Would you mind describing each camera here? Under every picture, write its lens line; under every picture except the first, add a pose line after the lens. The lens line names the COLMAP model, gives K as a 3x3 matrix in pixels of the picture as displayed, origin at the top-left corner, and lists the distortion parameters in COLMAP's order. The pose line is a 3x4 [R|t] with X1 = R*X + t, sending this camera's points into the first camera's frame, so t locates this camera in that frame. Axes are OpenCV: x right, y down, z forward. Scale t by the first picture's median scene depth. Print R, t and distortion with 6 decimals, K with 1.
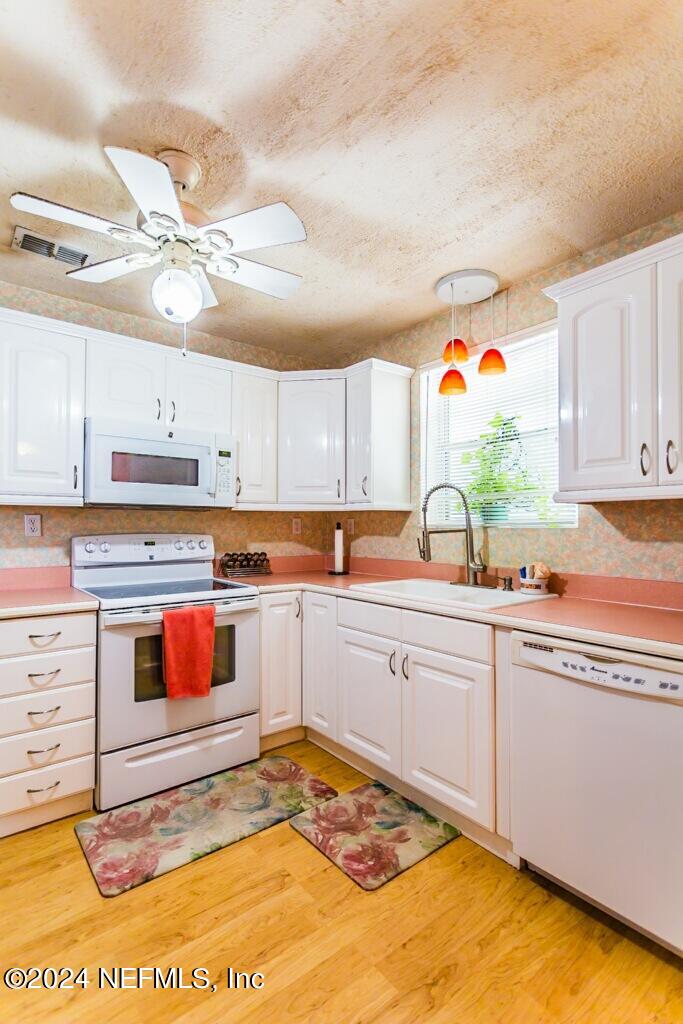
lens RADIAL K [[486.5, 0, 347.4], [0, 486.5, 519.3], [0, 0, 1]] dist [-0.000898, -0.000138]
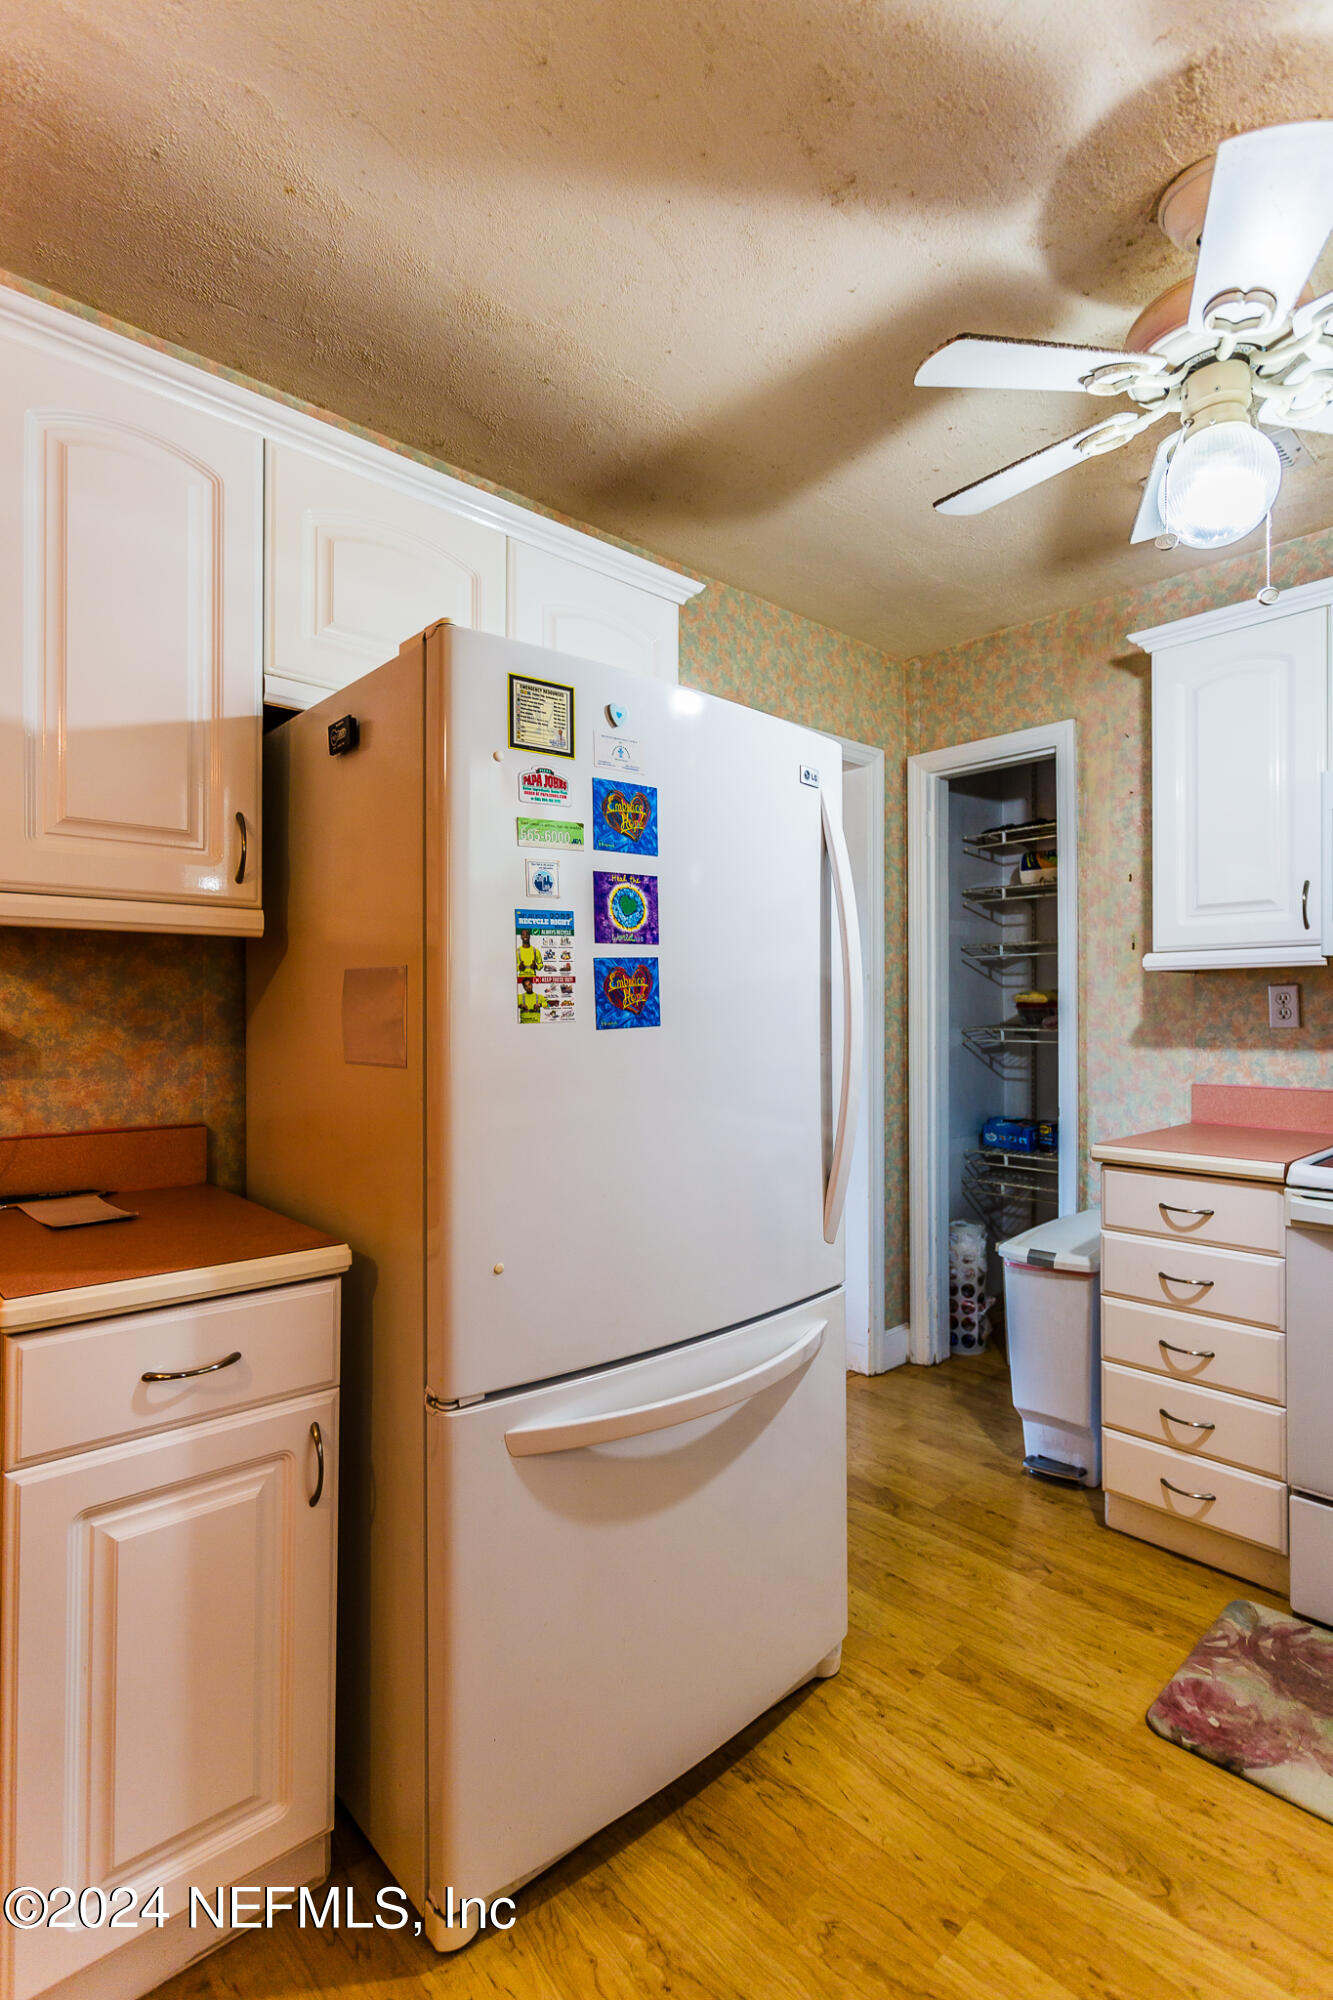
lens RADIAL K [[975.1, 0, 670.7], [0, 975.1, 1013.3], [0, 0, 1]] dist [-0.001816, -0.001010]
pose [[0.061909, 0.001213, -0.998081, 0.360579], [0.016572, 0.999860, 0.002243, 0.007293], [0.997944, -0.016679, 0.061880, 0.315018]]
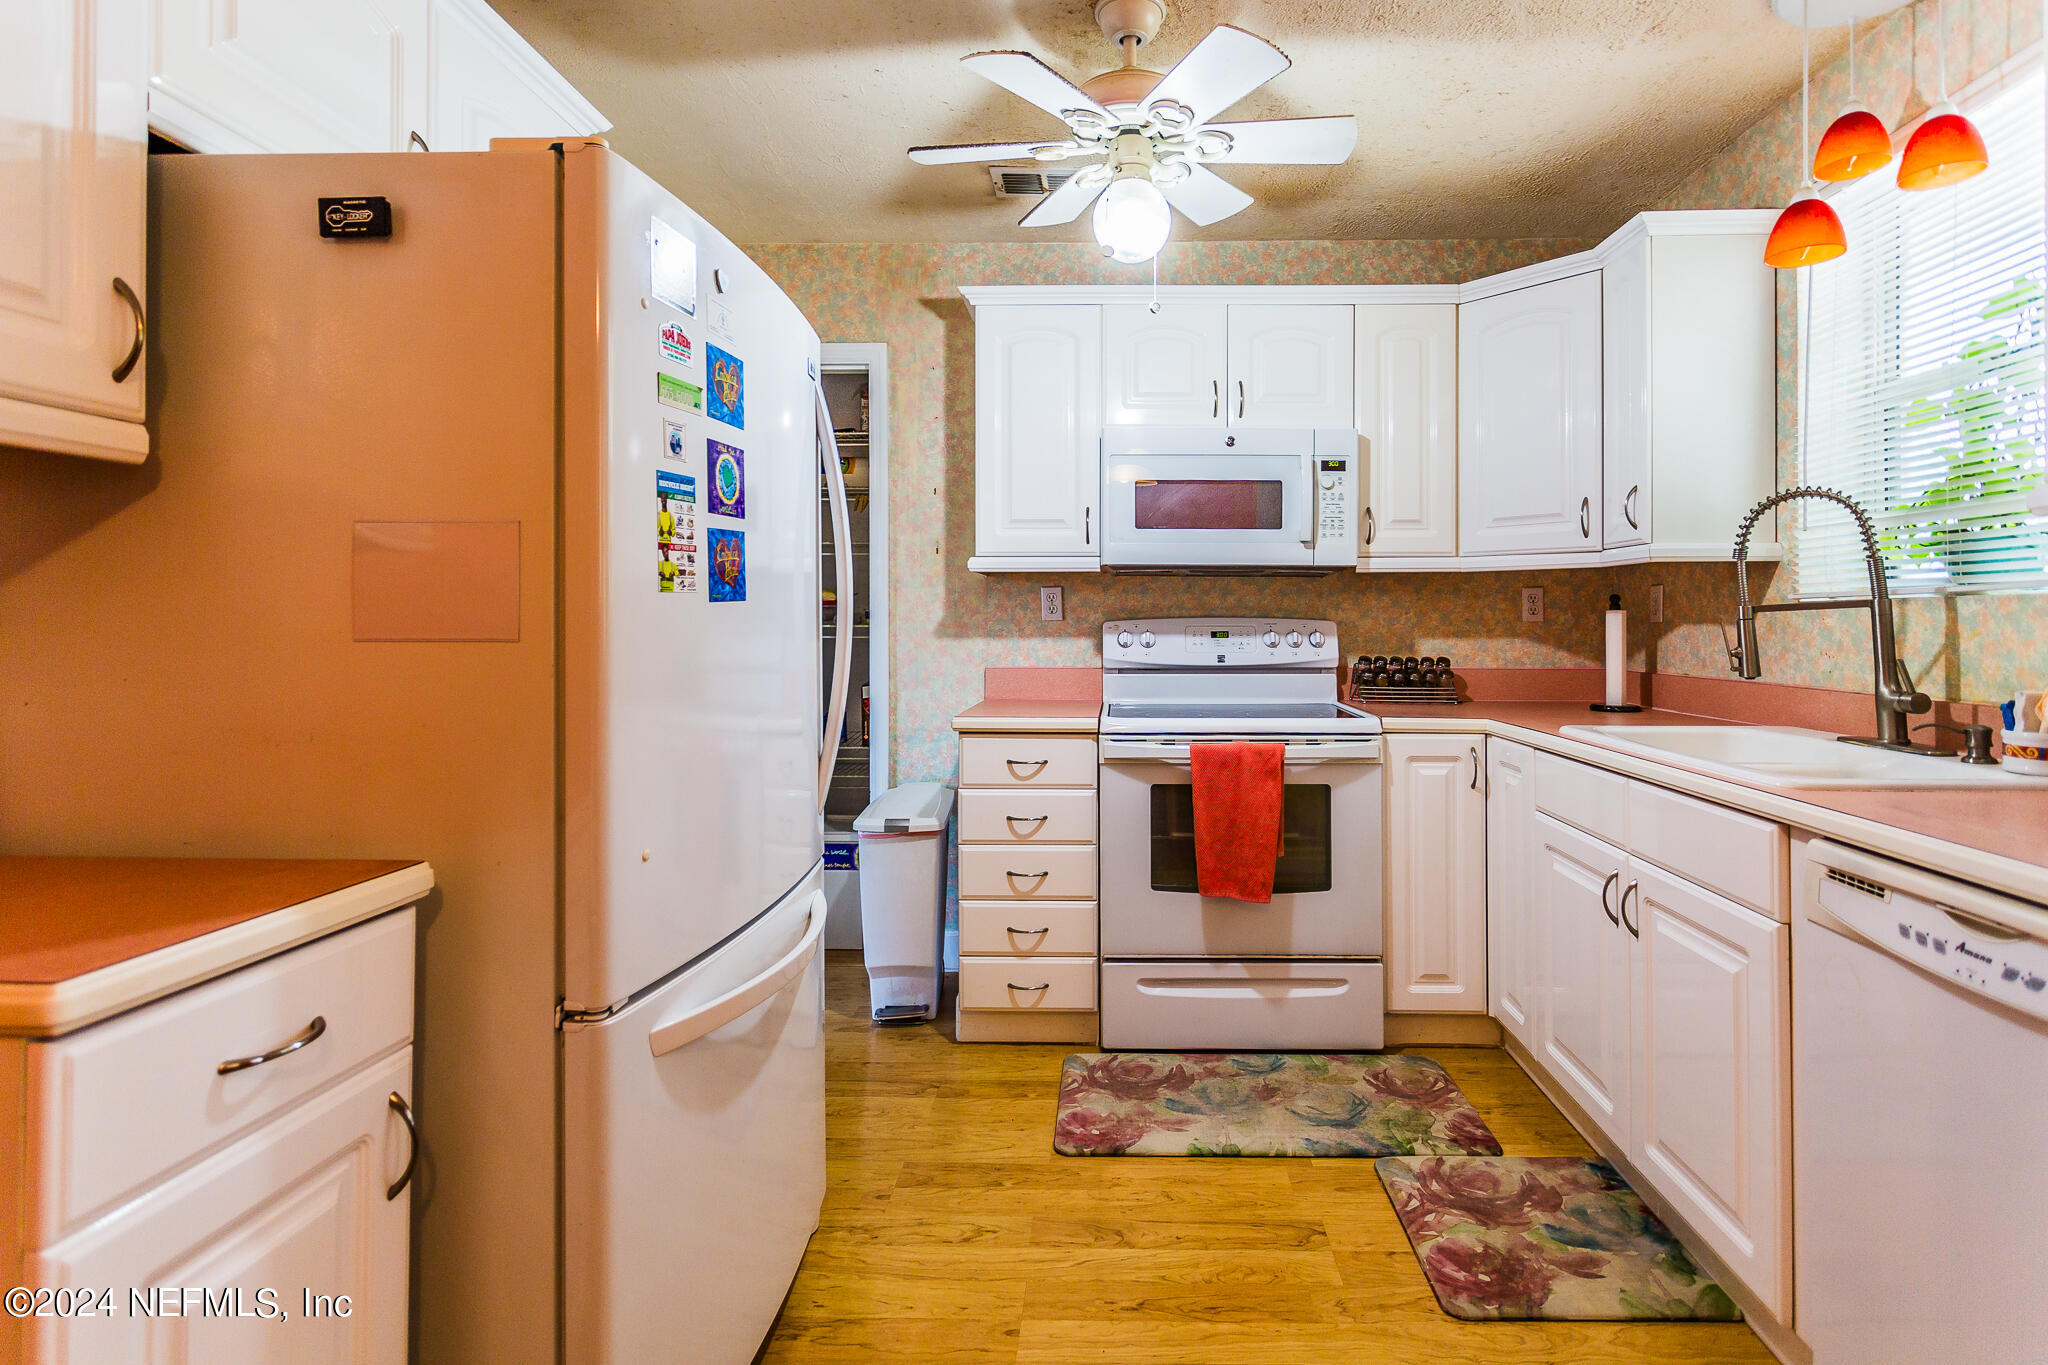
lens RADIAL K [[1041.8, 0, 1117.8], [0, 1041.8, 621.7], [0, 0, 1]] dist [-0.001507, 0.000727]
pose [[0.769176, -0.001010, -0.639036, 0.342234], [0.009000, 0.999917, 0.009252, 0.026636], [0.638974, -0.012868, 0.769121, -0.025474]]
